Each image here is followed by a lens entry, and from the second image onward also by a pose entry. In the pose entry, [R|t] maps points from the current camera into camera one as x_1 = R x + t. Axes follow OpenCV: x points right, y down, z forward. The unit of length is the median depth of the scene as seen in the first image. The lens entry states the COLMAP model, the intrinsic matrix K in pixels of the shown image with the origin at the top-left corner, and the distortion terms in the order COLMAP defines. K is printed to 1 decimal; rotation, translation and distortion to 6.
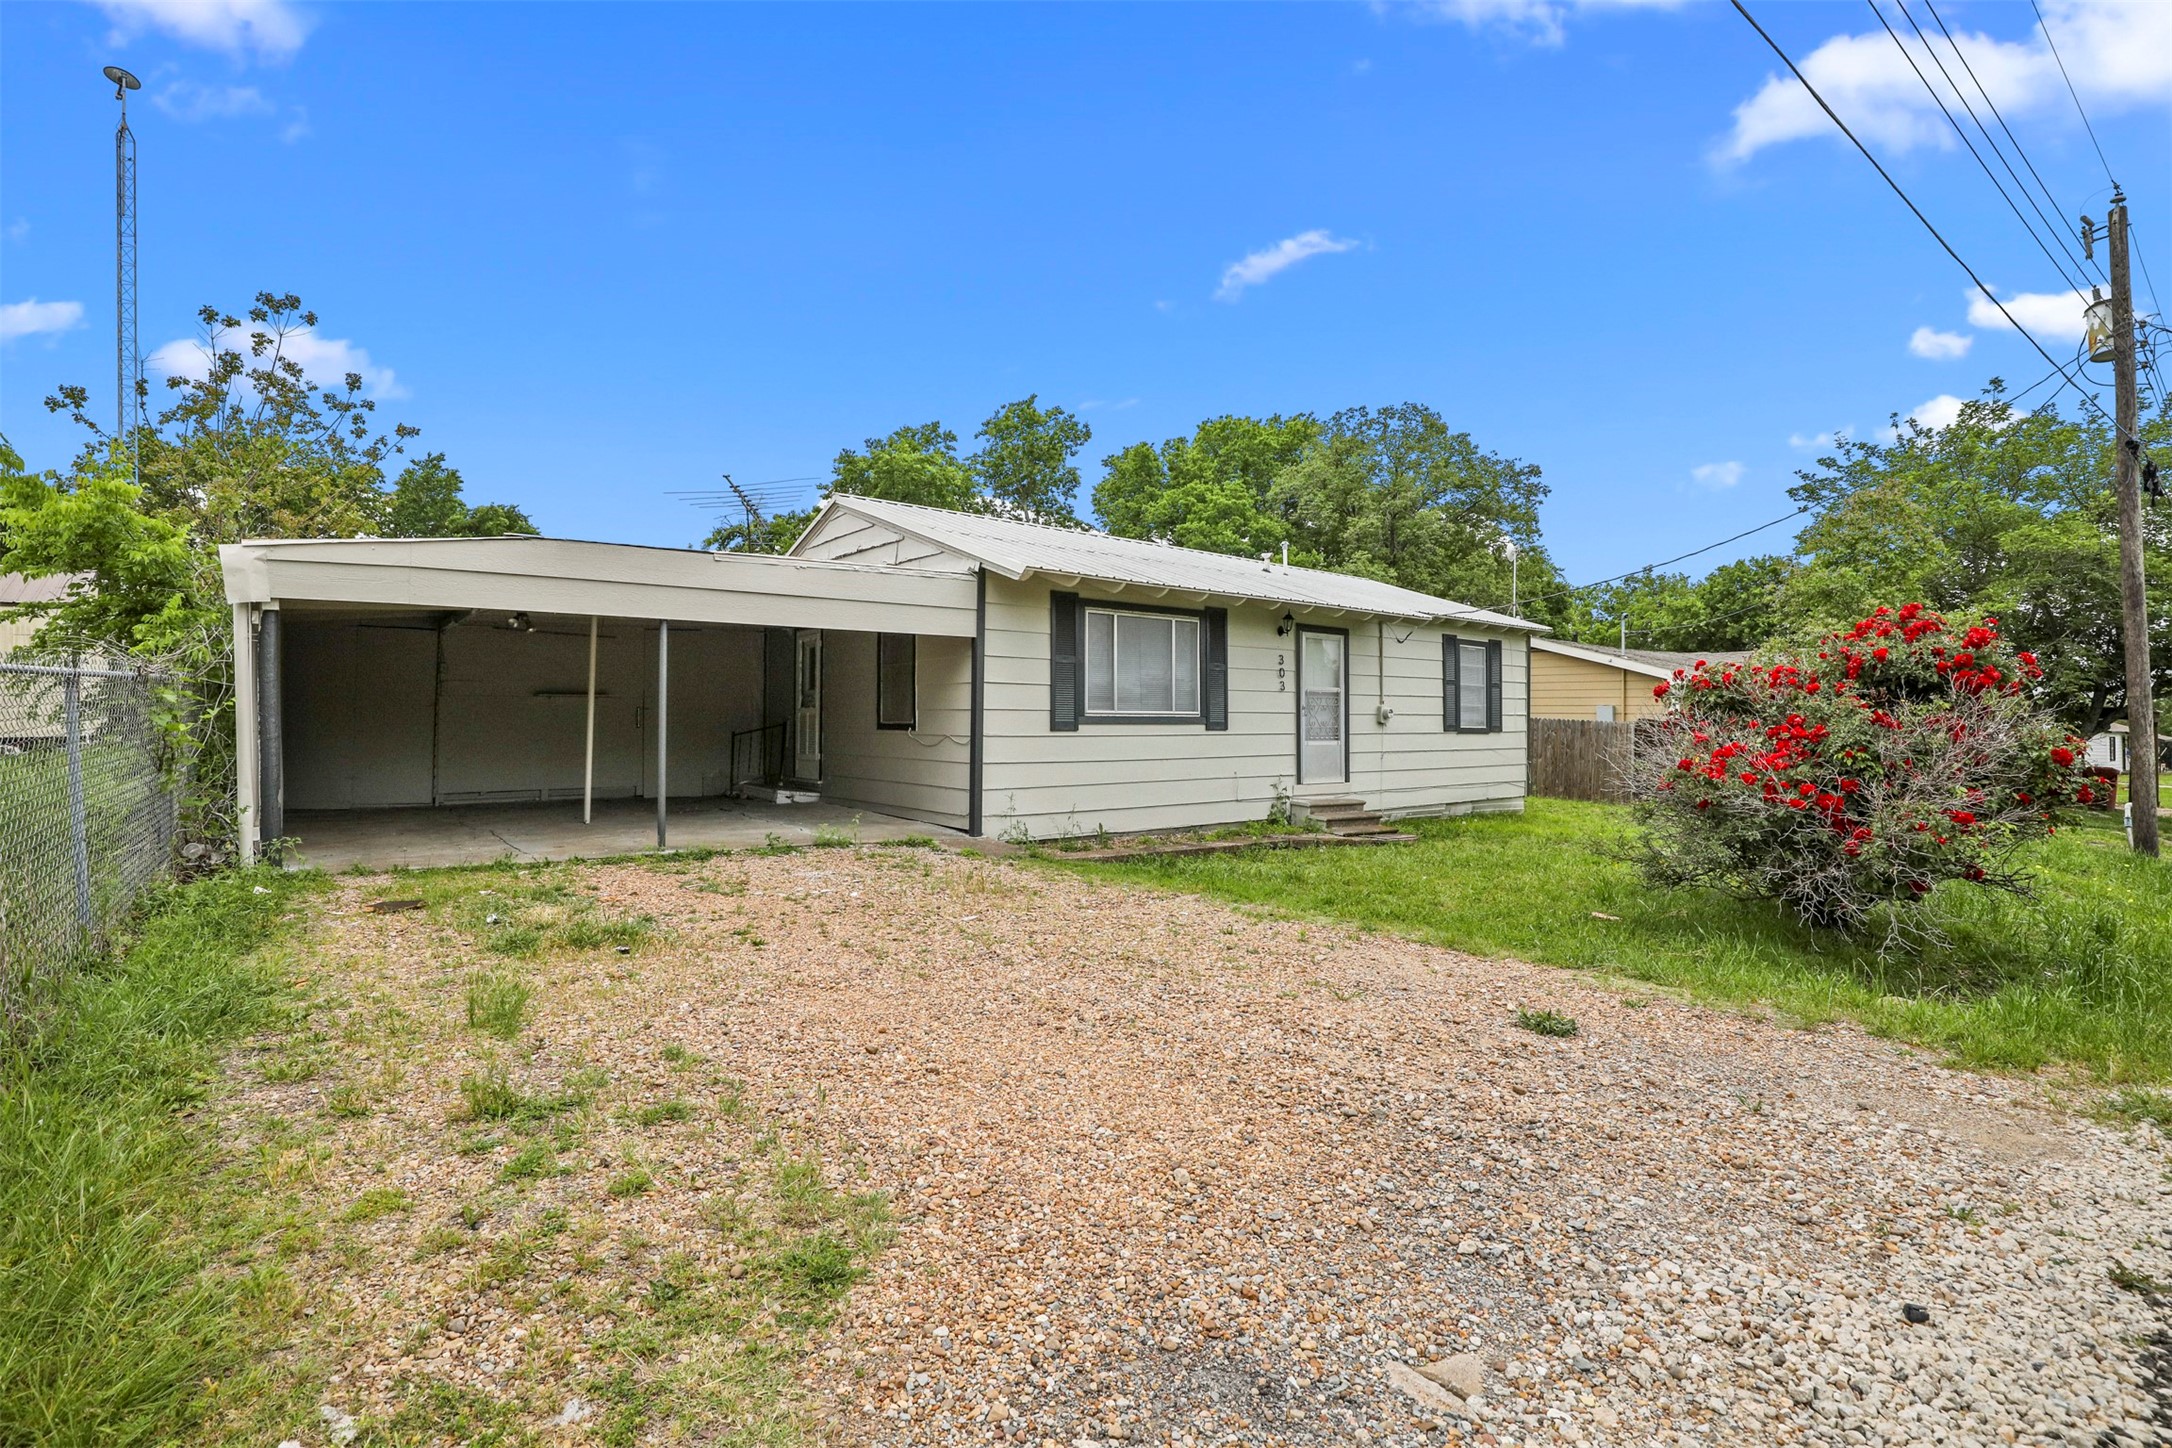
lens RADIAL K [[1012.0, 0, 1095.0], [0, 1012.0, 714.3], [0, 0, 1]] dist [-0.023044, 0.000529]
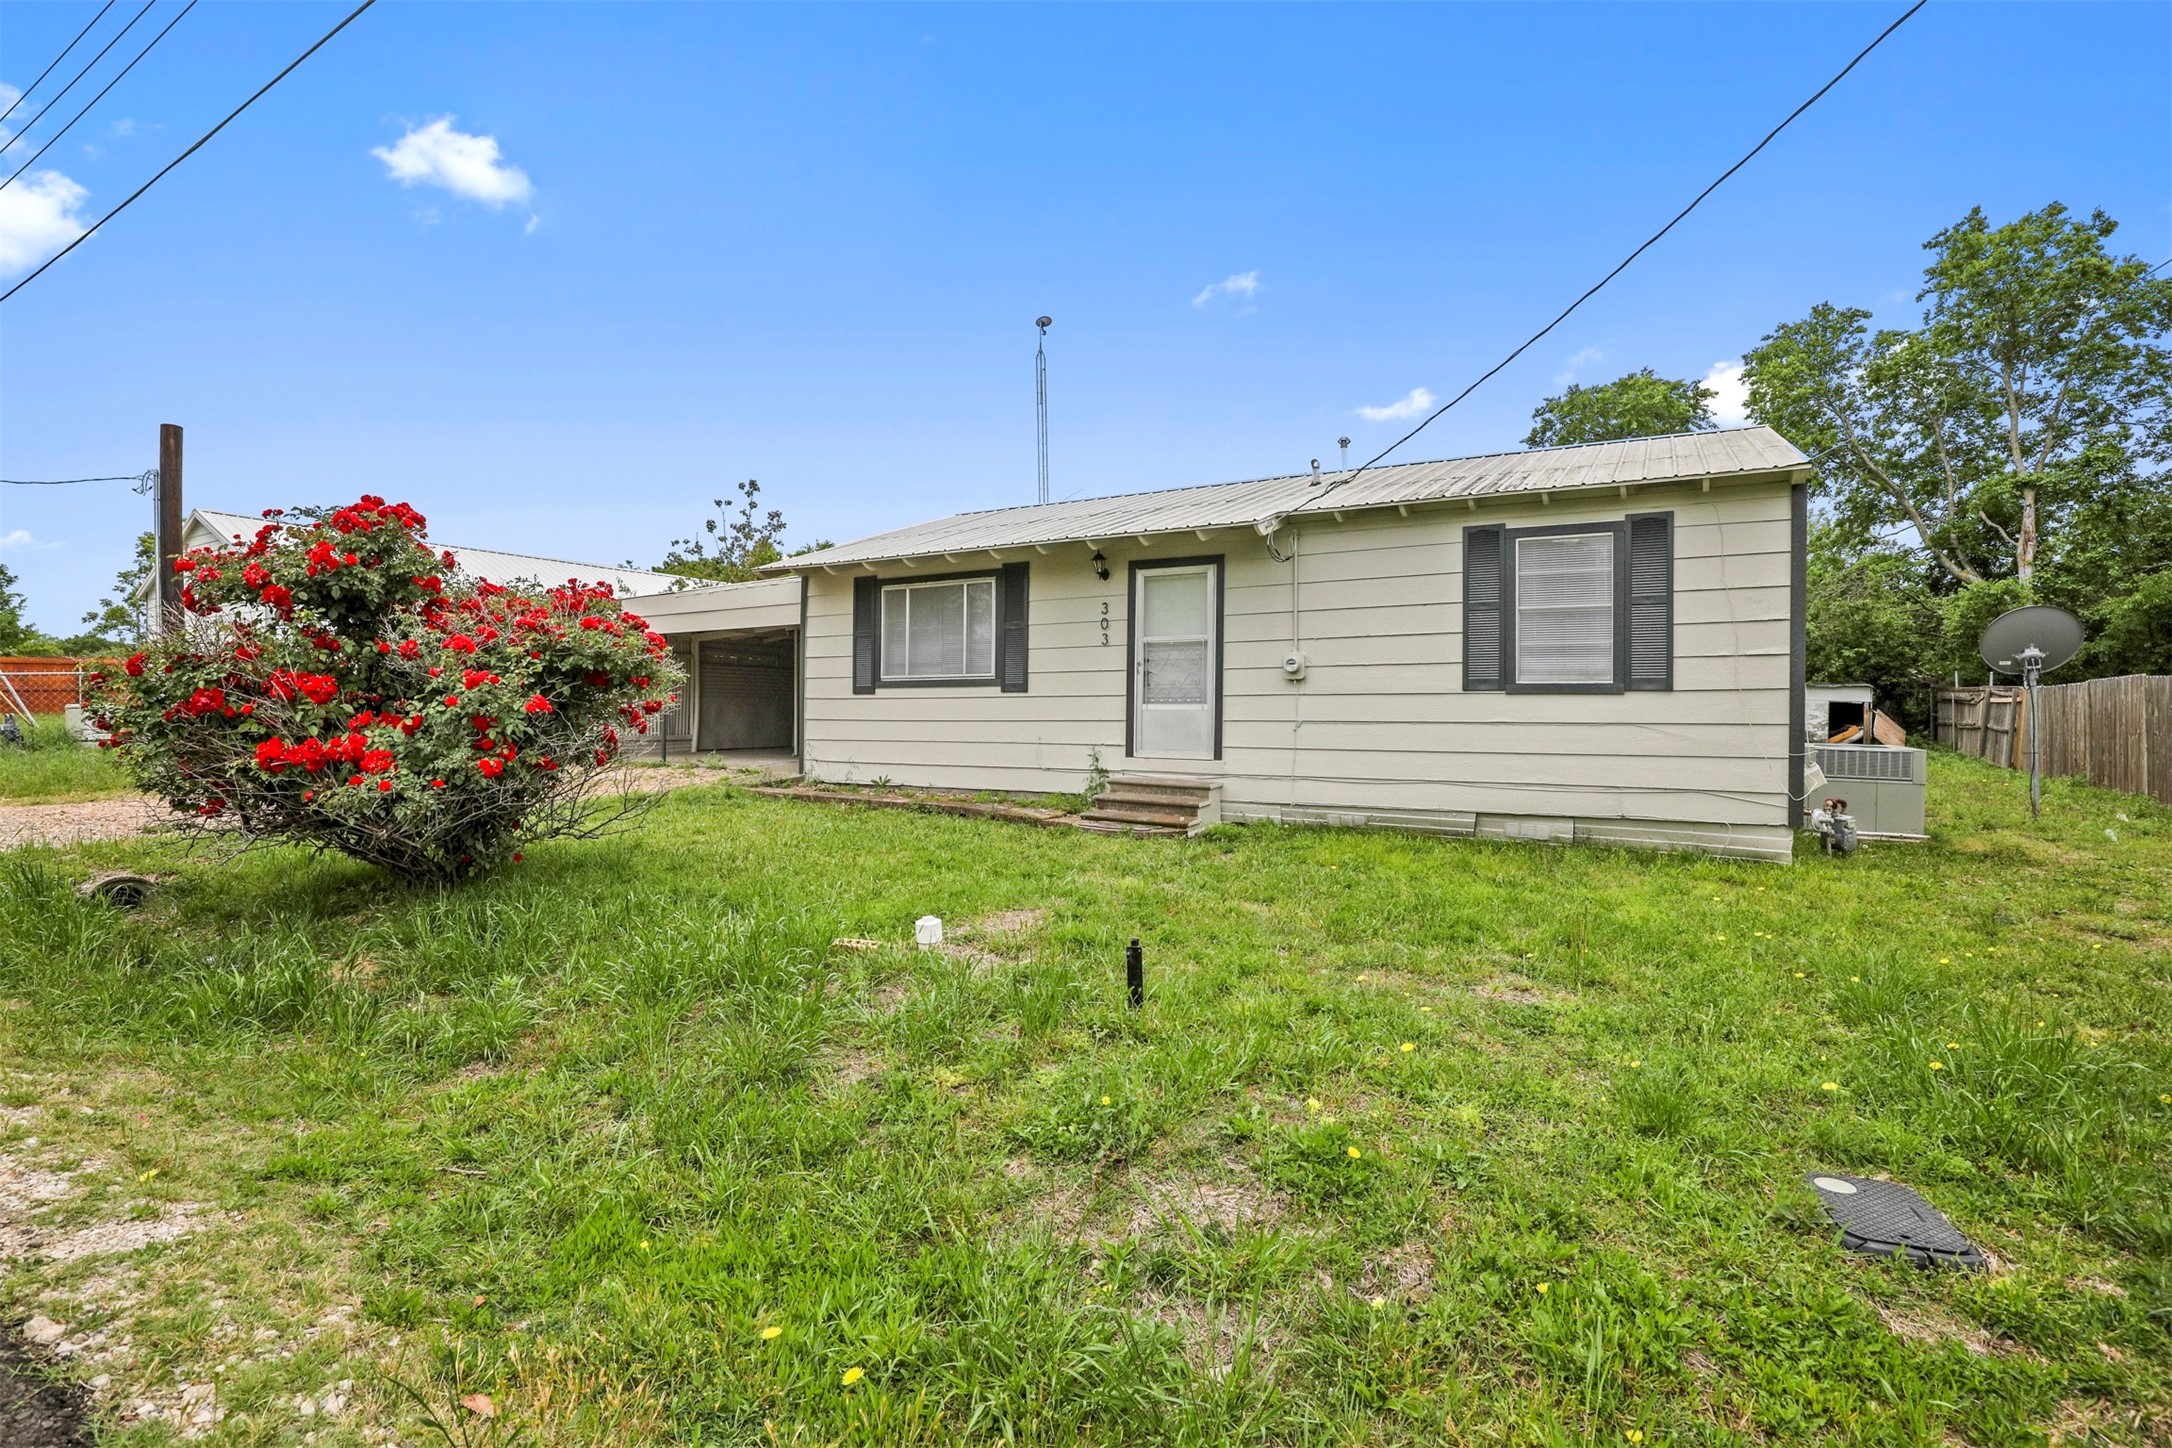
lens RADIAL K [[1012.0, 0, 1095.0], [0, 1012.0, 714.3], [0, 0, 1]] dist [-0.023044, 0.000529]
pose [[0.361001, 0.020461, -0.932341, 0.972390], [0.025278, 0.999177, 0.031716, 0.007666], [0.932223, -0.035017, 0.360186, 0.683467]]
